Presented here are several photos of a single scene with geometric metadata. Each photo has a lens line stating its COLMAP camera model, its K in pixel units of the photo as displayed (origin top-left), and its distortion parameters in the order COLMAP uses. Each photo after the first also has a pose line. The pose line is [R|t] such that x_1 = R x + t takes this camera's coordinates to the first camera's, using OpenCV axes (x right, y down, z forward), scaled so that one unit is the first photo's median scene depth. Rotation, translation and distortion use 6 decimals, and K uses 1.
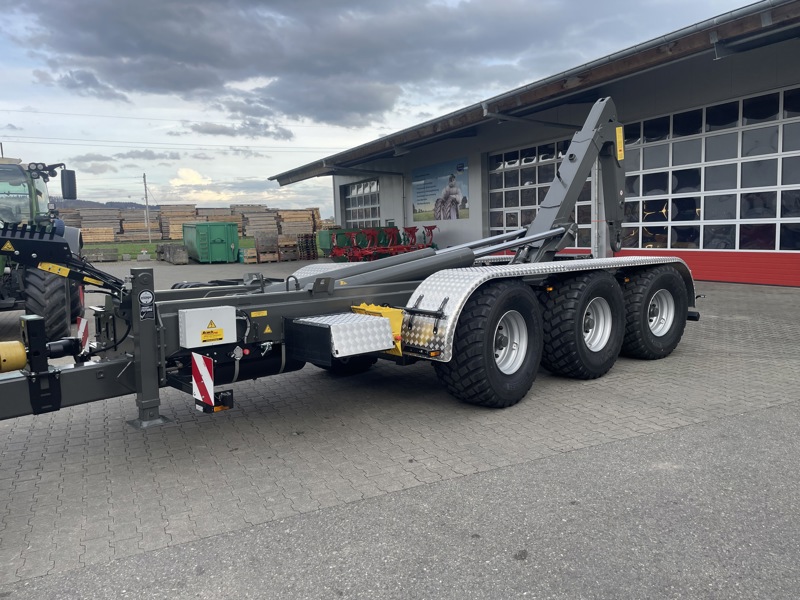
lens RADIAL K [[593.4, 0, 400.0], [0, 593.4, 300.0], [0, 0, 1]] dist [0.082368, -0.099600]
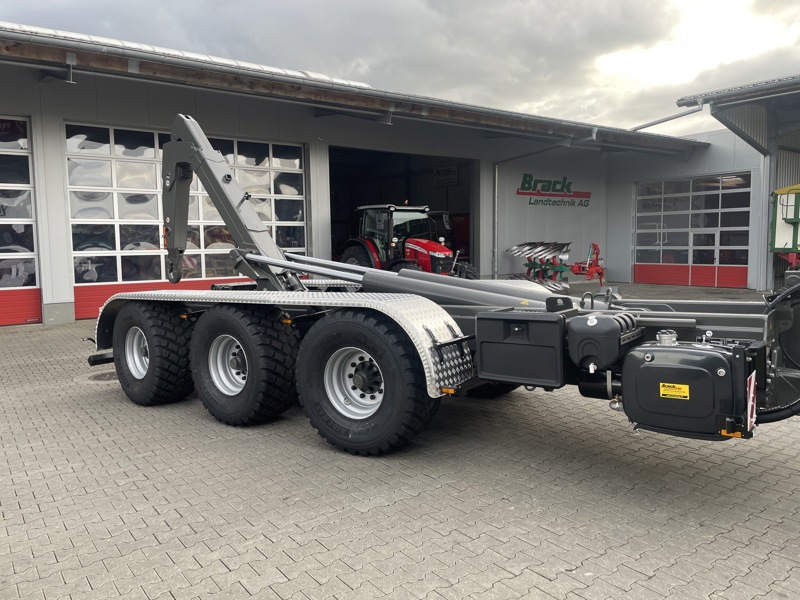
lens RADIAL K [[594.8, 0, 397.5], [0, 594.8, 299.5], [0, 0, 1]] dist [0.086682, -0.107033]
pose [[-0.176560, -0.051801, 0.982926, -0.724540], [0.118344, 0.990253, 0.073445, -0.096561], [-0.977150, 0.129291, -0.168708, 0.977578]]
